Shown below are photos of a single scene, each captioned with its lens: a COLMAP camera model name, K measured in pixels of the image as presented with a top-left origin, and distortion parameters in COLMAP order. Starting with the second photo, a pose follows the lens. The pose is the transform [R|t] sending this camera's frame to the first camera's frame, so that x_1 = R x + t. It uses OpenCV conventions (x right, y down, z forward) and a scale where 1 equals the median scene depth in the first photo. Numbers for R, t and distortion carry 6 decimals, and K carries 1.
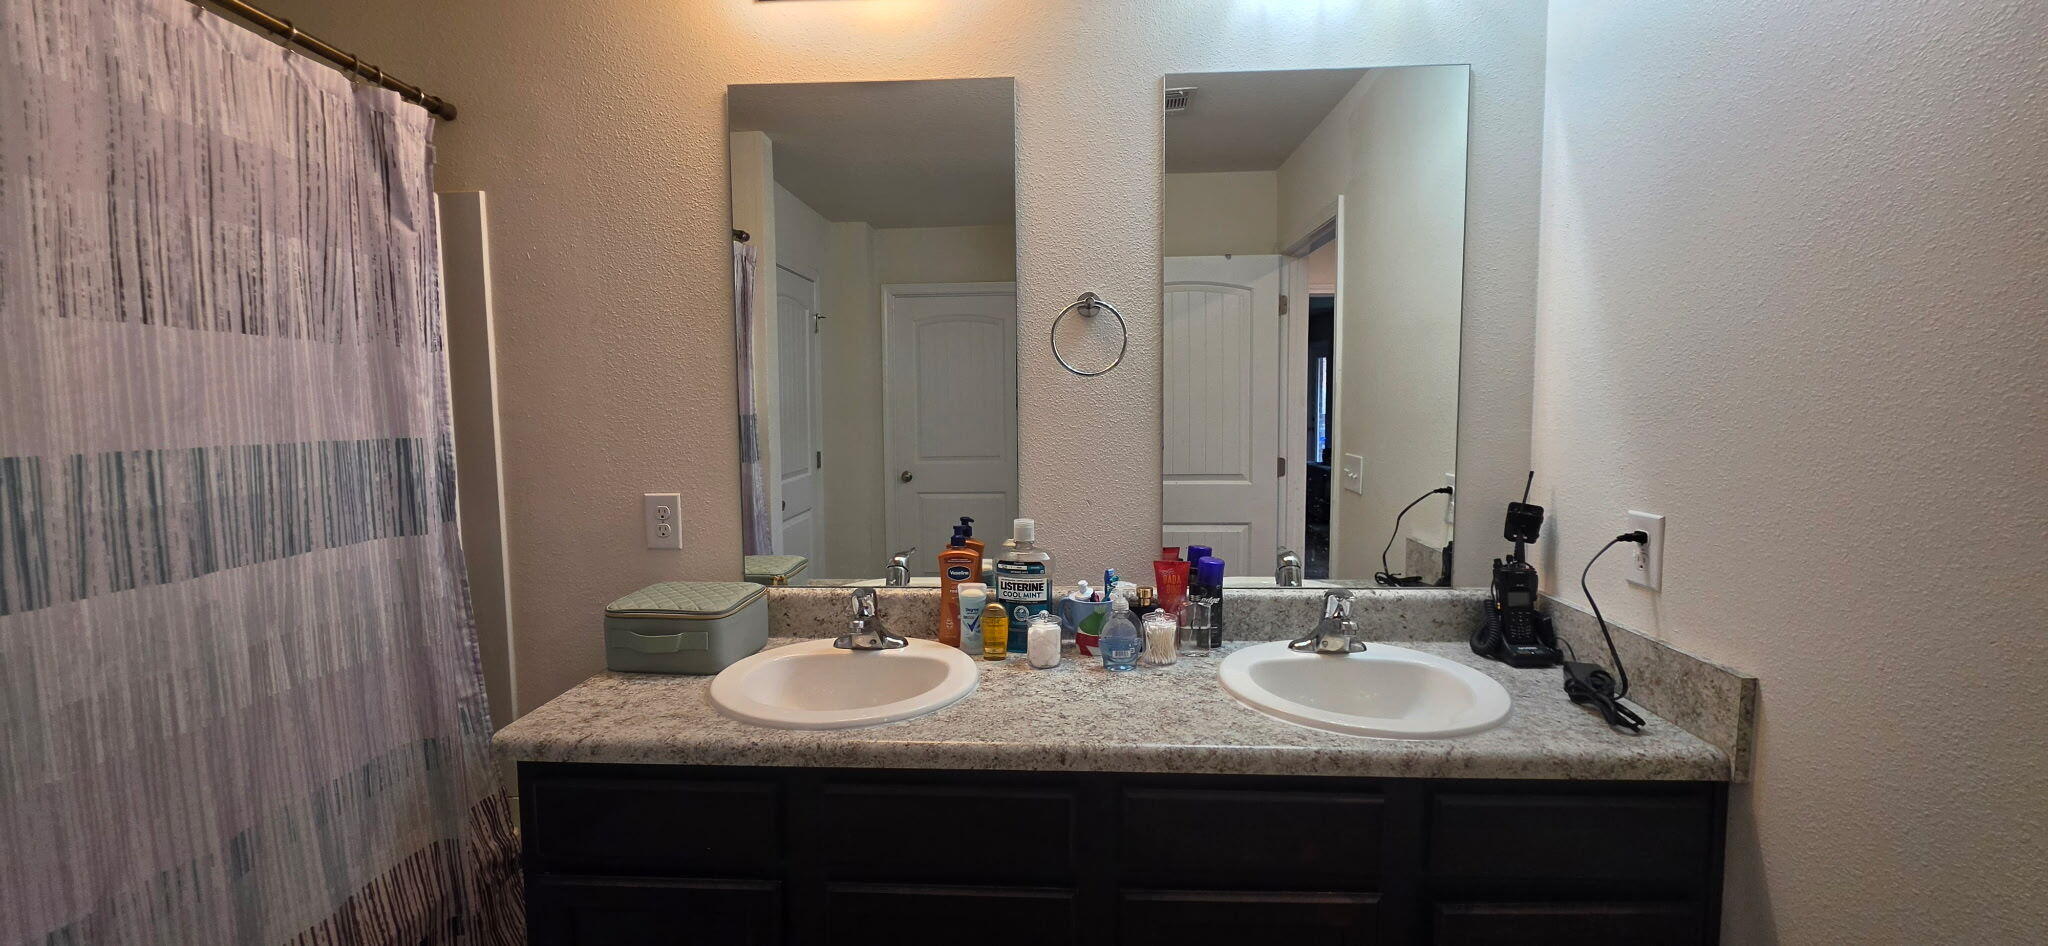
lens RADIAL K [[820.0, 0, 1024.0], [0, 820.0, 473.0], [0, 0, 1]] dist [-0.003428, -0.000182]
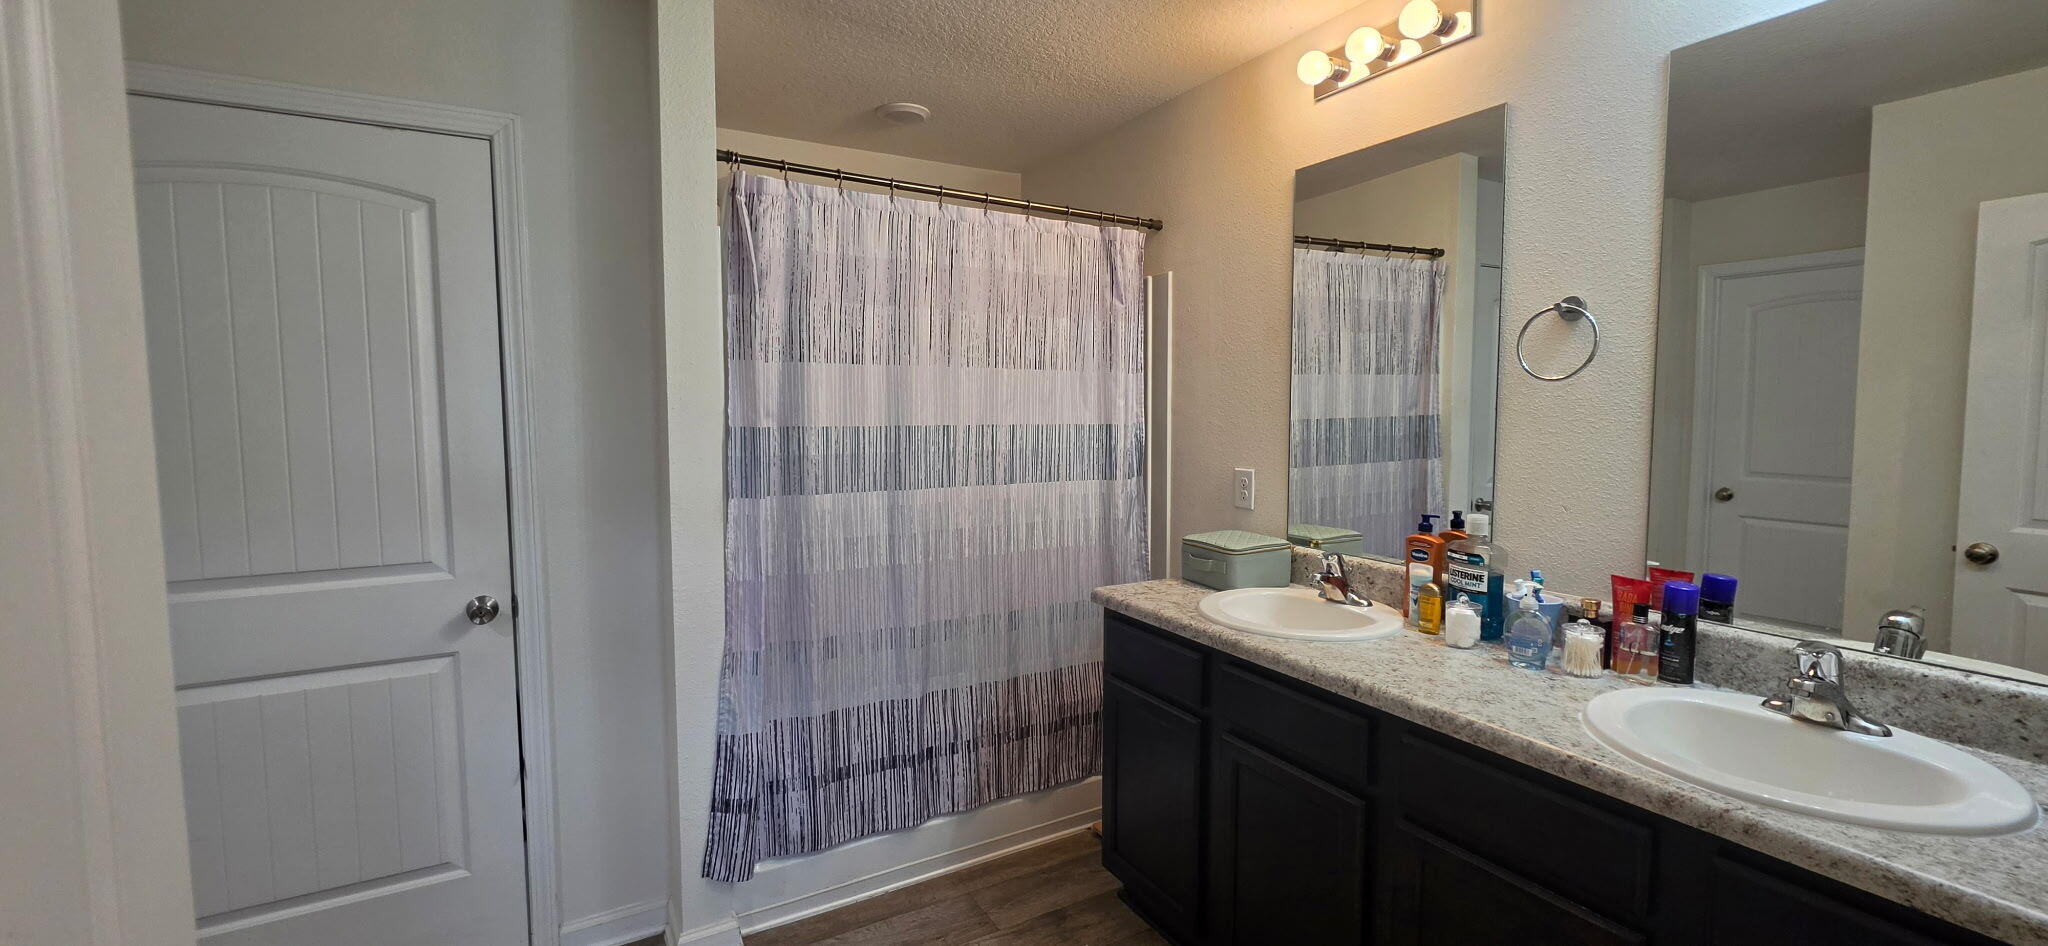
lens RADIAL K [[820.0, 0, 1024.0], [0, 820.0, 473.0], [0, 0, 1]] dist [-0.003428, -0.000182]
pose [[0.533716, 0.076614, -0.842186, 0.712113], [-0.075864, 0.996210, 0.042548, 0.001467], [0.842254, 0.041183, 0.537506, -0.103421]]
